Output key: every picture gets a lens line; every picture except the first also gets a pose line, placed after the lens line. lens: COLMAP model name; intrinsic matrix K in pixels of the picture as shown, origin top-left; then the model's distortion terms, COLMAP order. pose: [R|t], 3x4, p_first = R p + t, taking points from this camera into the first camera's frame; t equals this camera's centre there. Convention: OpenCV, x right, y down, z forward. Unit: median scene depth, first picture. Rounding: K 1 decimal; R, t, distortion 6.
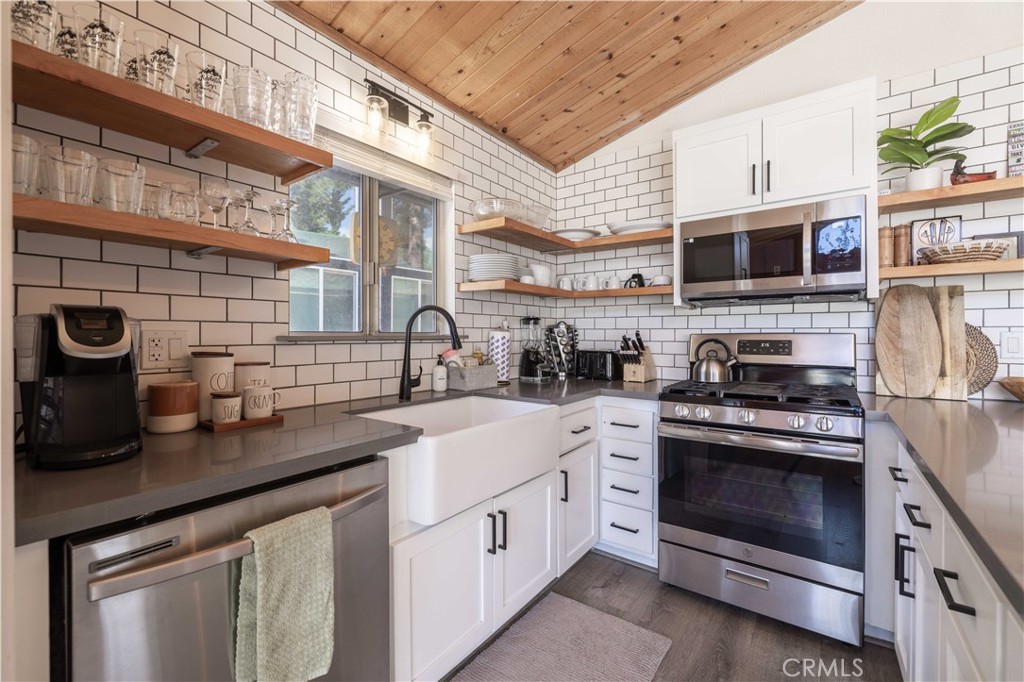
lens RADIAL K [[431.6, 0, 512.0], [0, 431.6, 341.0], [0, 0, 1]] dist [0.000391, 0.000169]
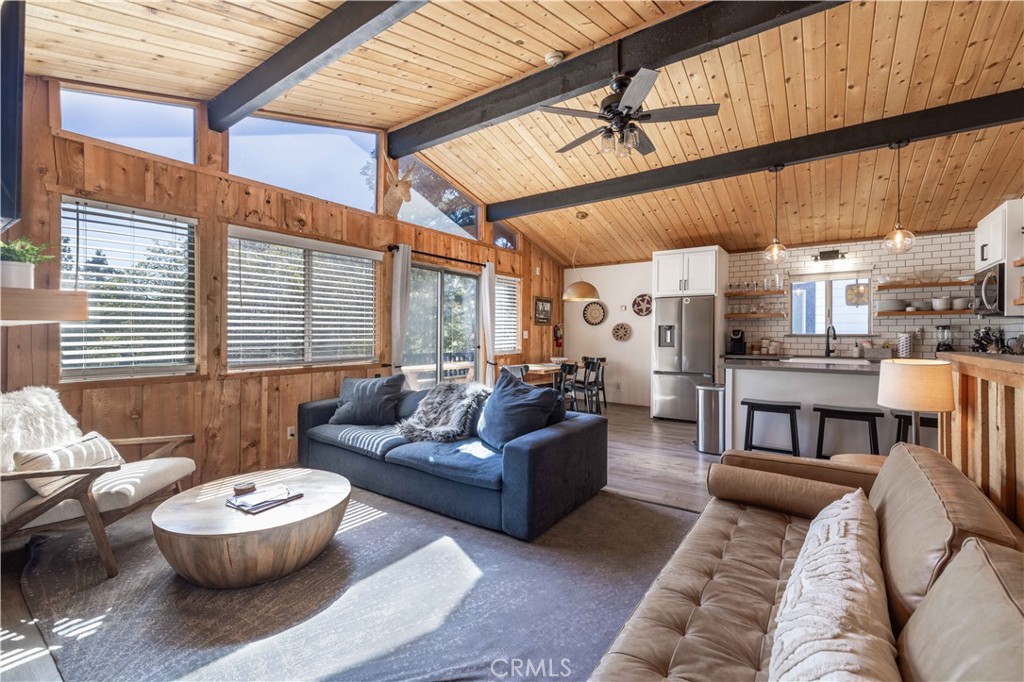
lens RADIAL K [[431.6, 0, 512.0], [0, 431.6, 341.0], [0, 0, 1]] dist [0.000391, 0.000169]
pose [[0.001810, 0.018515, -0.999827, 3.095002], [-0.012838, 0.999747, 0.018490, 0.002580], [0.999916, 0.012802, 0.002047, -1.333009]]
